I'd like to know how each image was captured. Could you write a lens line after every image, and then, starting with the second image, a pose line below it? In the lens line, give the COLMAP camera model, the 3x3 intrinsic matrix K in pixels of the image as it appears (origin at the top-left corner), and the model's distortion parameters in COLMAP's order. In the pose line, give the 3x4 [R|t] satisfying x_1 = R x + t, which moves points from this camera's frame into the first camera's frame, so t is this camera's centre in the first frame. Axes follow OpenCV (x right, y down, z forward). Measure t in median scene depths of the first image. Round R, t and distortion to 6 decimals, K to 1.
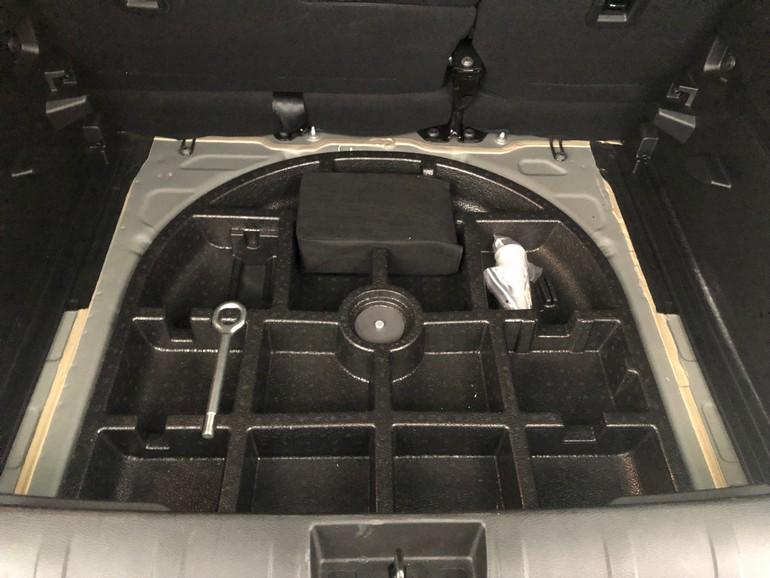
lens RADIAL K [[629.9, 0, 385.0], [0, 629.9, 289.0], [0, 0, 1]] dist [0.001269, 0.012733]
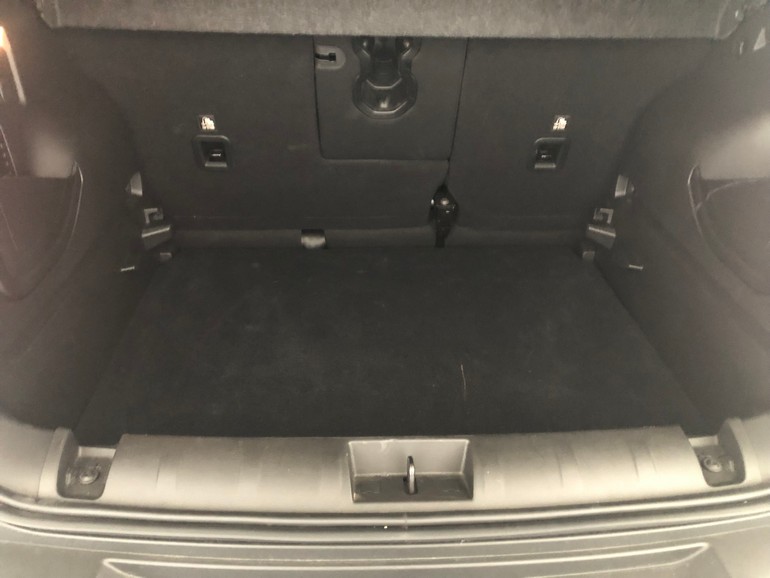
lens RADIAL K [[625.1, 0, 385.0], [0, 625.1, 289.0], [0, 0, 1]] dist [0.050114, -0.002471]
pose [[0.999405, -0.033884, 0.006412, -0.016067], [0.034196, 0.949744, -0.311155, 0.260875], [0.004454, 0.311189, 0.950338, -0.255754]]
